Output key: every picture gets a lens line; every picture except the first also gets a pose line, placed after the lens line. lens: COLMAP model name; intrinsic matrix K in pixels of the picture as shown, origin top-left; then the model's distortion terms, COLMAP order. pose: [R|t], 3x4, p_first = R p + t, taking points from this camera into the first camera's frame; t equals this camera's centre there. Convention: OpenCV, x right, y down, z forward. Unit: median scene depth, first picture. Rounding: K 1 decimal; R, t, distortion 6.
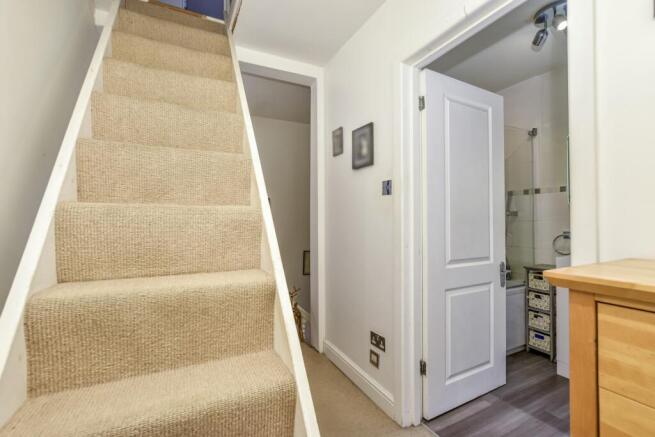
lens RADIAL K [[287.6, 0, 327.6], [0, 287.6, 217.5], [0, 0, 1]] dist [-0.003600, -0.000198]
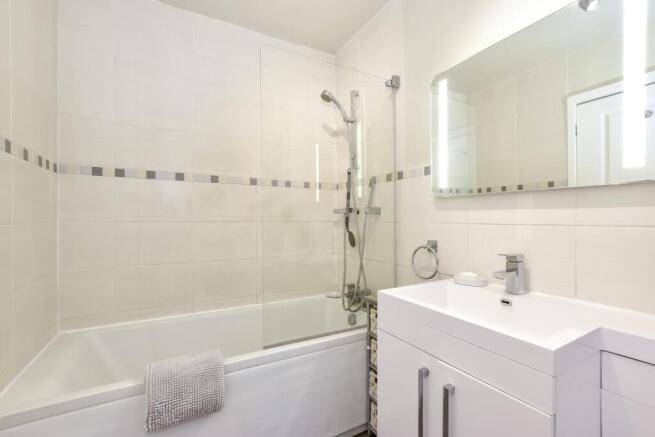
lens RADIAL K [[287.6, 0, 327.6], [0, 287.6, 219.3], [0, 0, 1]] dist [-0.003600, -0.000198]
pose [[0.999371, 0.004497, 0.035182, 0.548786], [-0.004700, 0.999973, 0.005691, 0.002027], [-0.035156, -0.005853, 0.999365, 0.368765]]
